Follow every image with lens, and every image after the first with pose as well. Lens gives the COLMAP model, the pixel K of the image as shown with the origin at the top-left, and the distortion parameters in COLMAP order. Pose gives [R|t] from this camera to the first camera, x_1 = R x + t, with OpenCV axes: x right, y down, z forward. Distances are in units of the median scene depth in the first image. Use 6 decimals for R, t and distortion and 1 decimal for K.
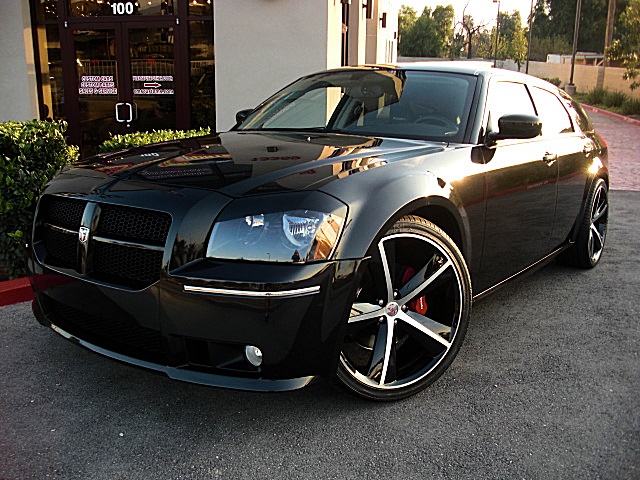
lens RADIAL K [[629.1, 0, 311.6], [0, 629.1, 242.6], [0, 0, 1]] dist [-0.209846, 0.191922]
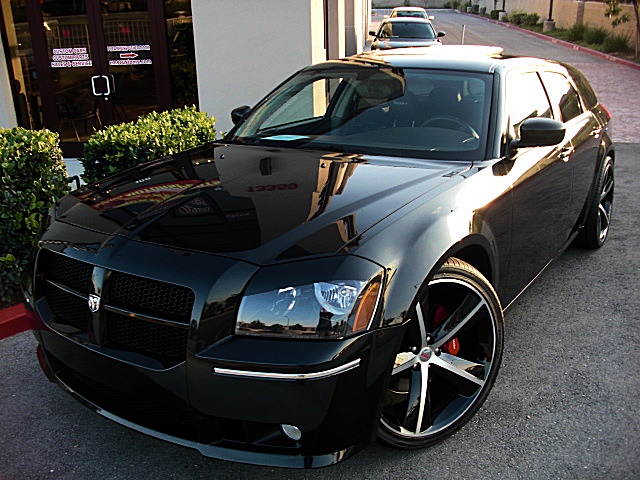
lens RADIAL K [[627.2, 0, 313.2], [0, 627.2, 239.8], [0, 0, 1]] dist [-0.208419, 0.190820]
pose [[0.998200, -0.050300, 0.032675, -0.043242], [0.047051, 0.994502, 0.093552, -0.110167], [-0.037201, -0.091846, 0.995078, 0.054000]]
